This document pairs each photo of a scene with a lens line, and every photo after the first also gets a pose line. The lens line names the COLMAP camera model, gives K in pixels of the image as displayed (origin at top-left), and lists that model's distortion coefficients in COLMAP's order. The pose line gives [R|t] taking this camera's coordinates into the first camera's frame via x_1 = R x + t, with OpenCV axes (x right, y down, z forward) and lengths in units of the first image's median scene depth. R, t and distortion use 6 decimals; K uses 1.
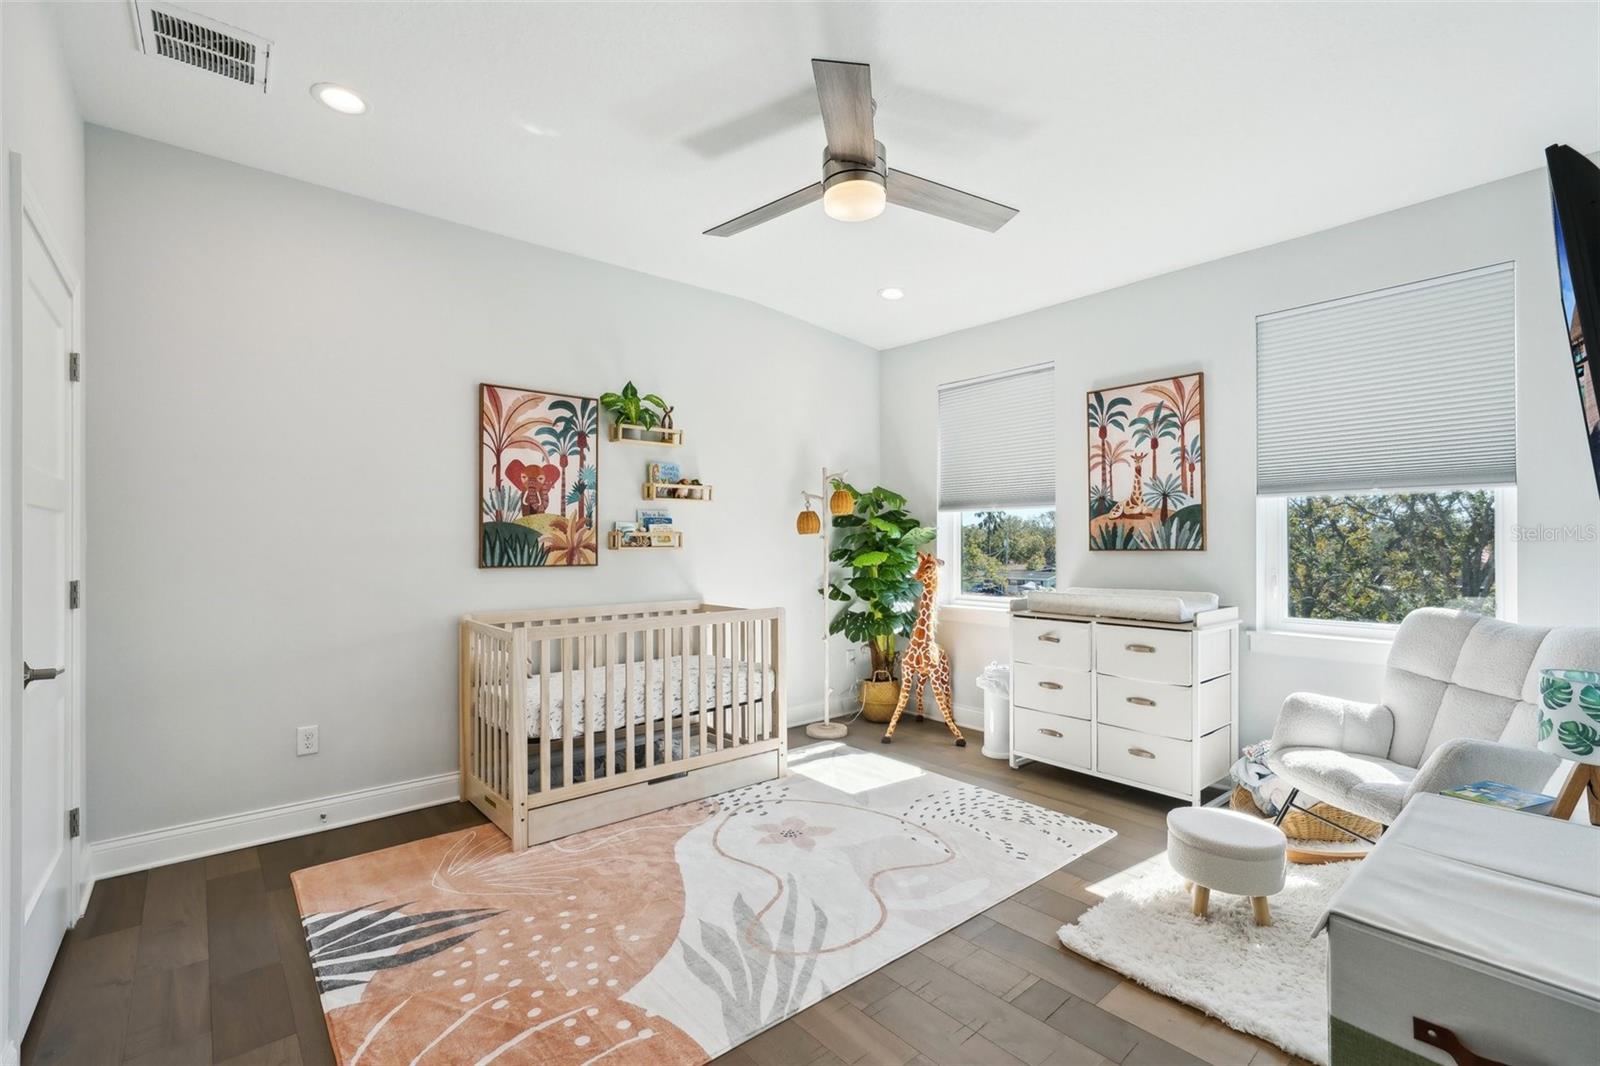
lens RADIAL K [[715.5, 0, 791.6], [0, 715.5, 538.6], [0, 0, 1]] dist [-0.003360, 0.000279]
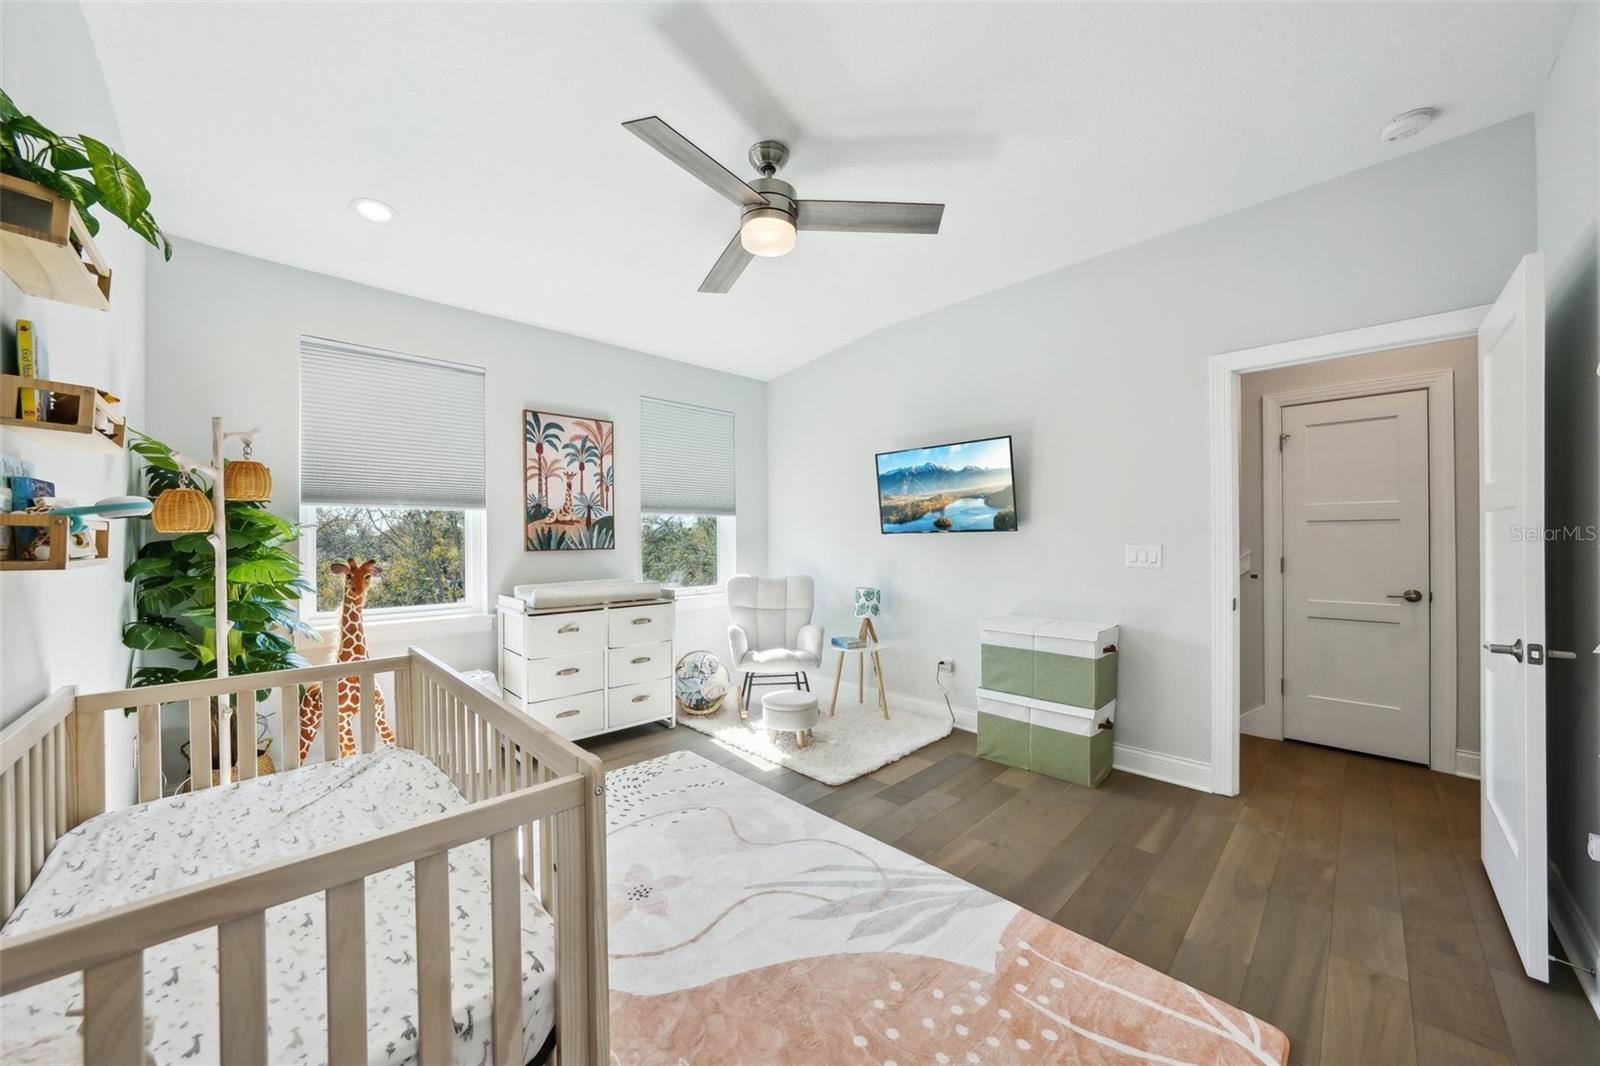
lens RADIAL K [[569.8, 0, 797.8], [0, 569.8, 537.1], [0, 0, 1]] dist [-0.021065, 0.000209]
pose [[-0.074264, 0.008202, 0.997205, -0.544315], [0.001660, 0.999966, -0.008101, 0.002782], [-0.997237, 0.001054, -0.074275, 0.698431]]
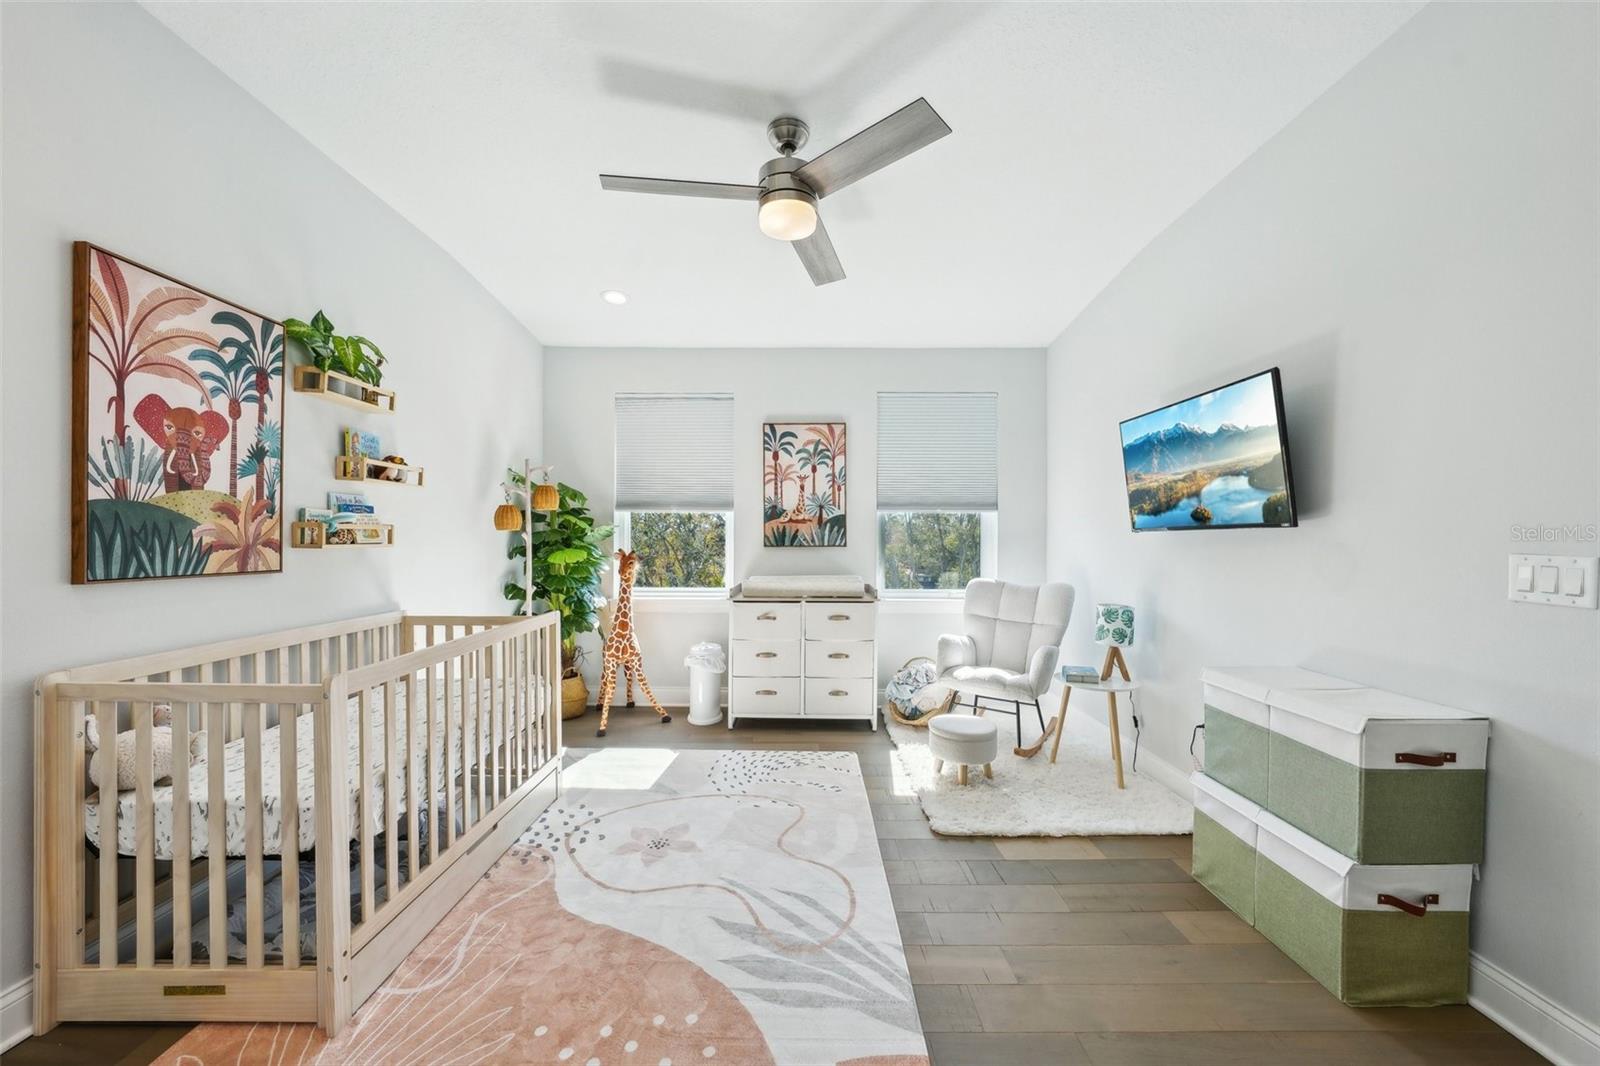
lens RADIAL K [[599.8, 0, 798.4], [0, 599.8, 540.5], [0, 0, 1]] dist [-0.011832, 0.000437]
pose [[0.647937, 0.004043, 0.761683, -0.396354], [-0.008933, 0.999957, 0.002290, 0.002615], [-0.761642, -0.008288, 0.647946, 0.277178]]
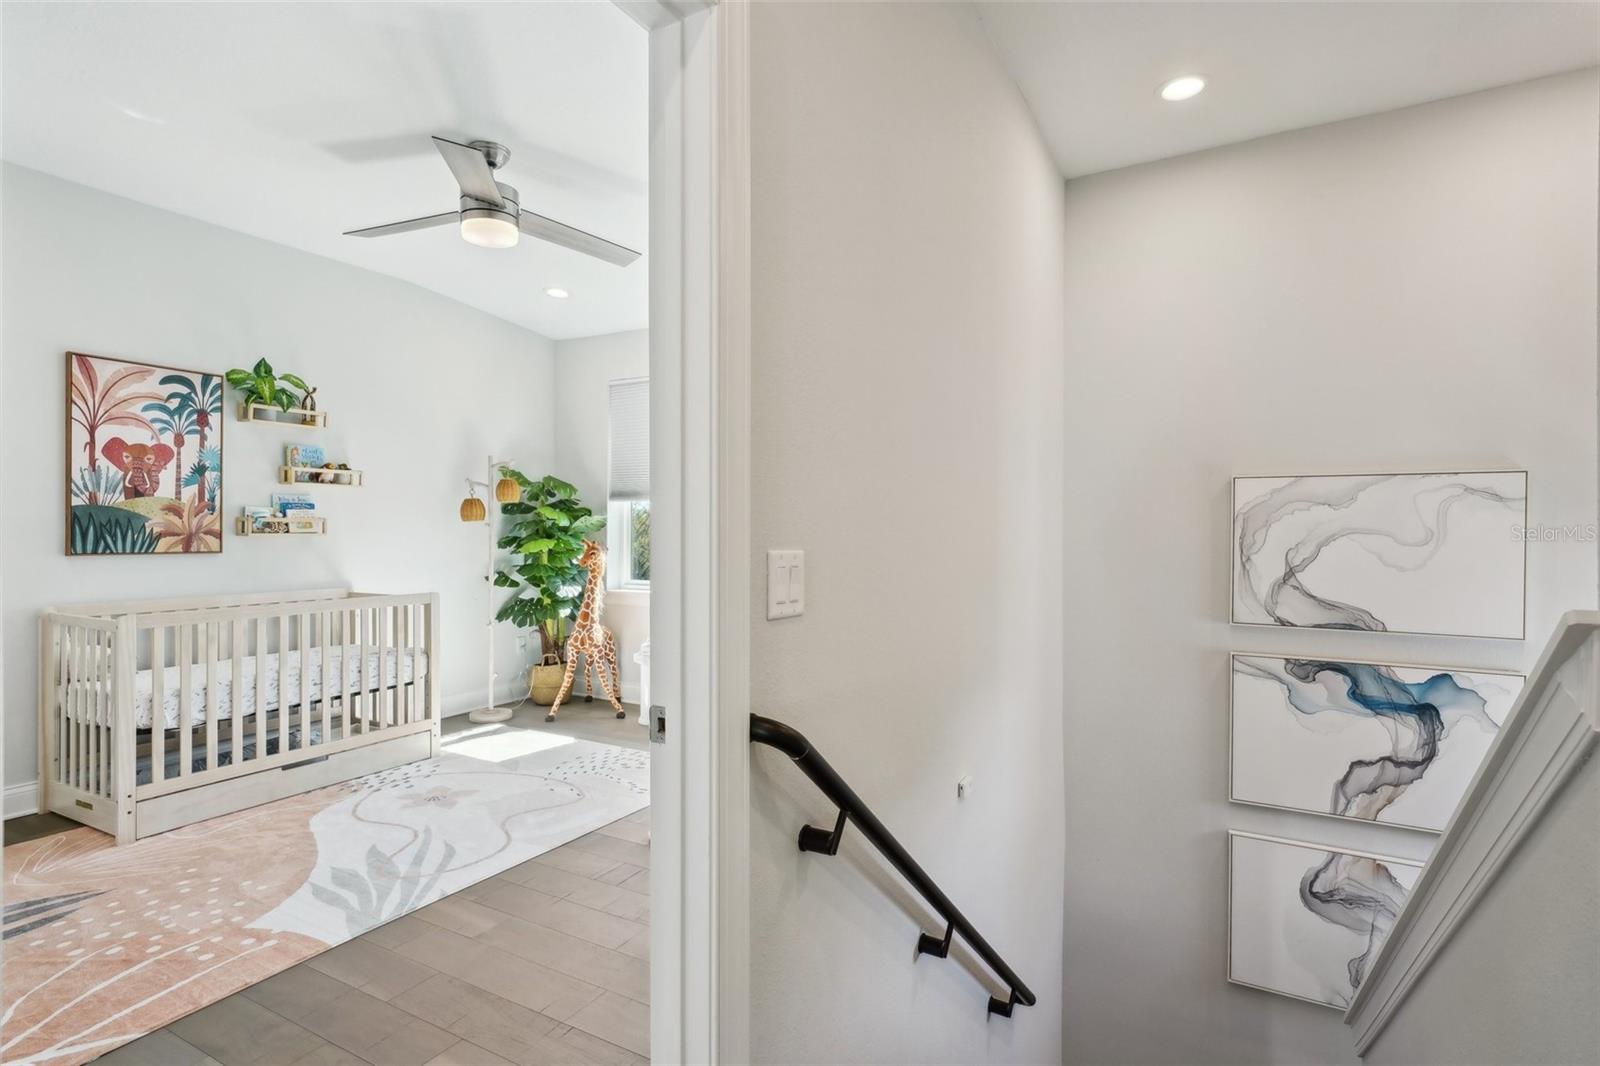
lens RADIAL K [[801.7, 0, 800.0], [0, 801.7, 533.0], [0, 0, 1]] dist [0.000515, 0.003323]
pose [[0.935527, 0.004754, 0.353223, 0.069418], [-0.007810, 0.999943, 0.007225, -0.001906], [-0.353168, -0.009518, 0.935511, -0.265467]]
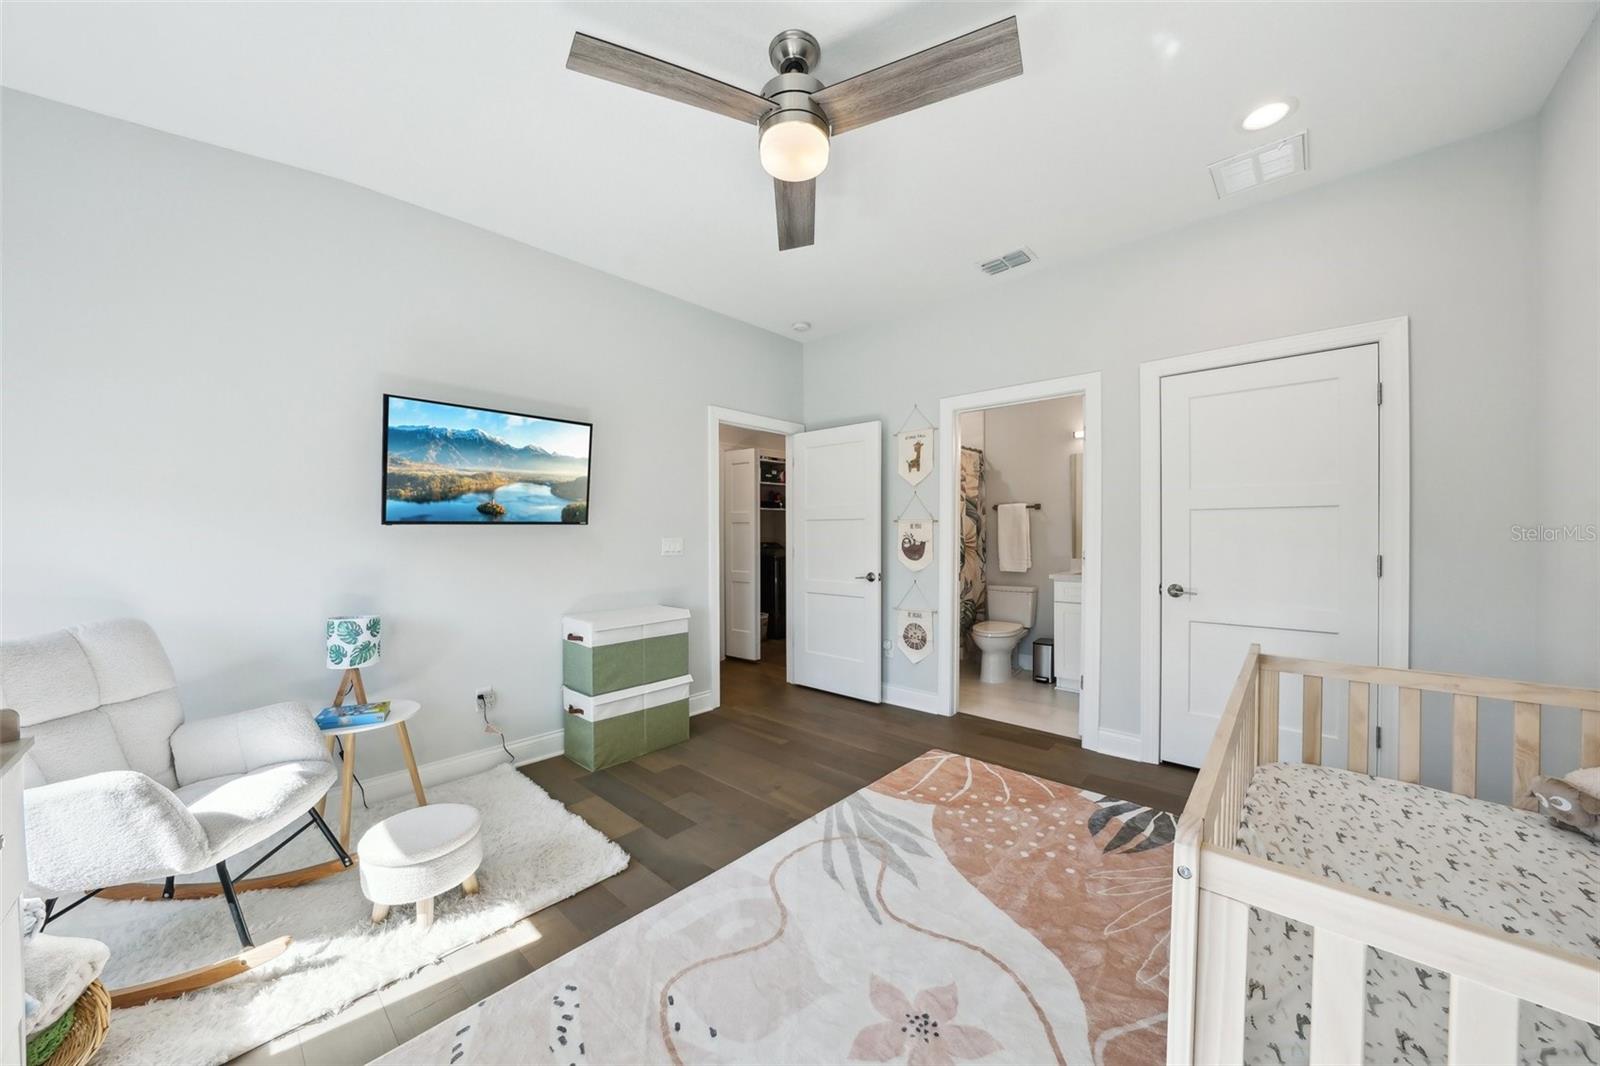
lens RADIAL K [[555.6, 0, 795.7], [0, 555.6, 542.0], [0, 0, 1]] dist [-0.001131, -0.000055]
pose [[-0.991375, 0.008131, -0.130806, 0.126307], [0.007740, 0.999964, 0.003499, 0.012910], [0.130830, 0.002456, -0.991402, 1.156683]]
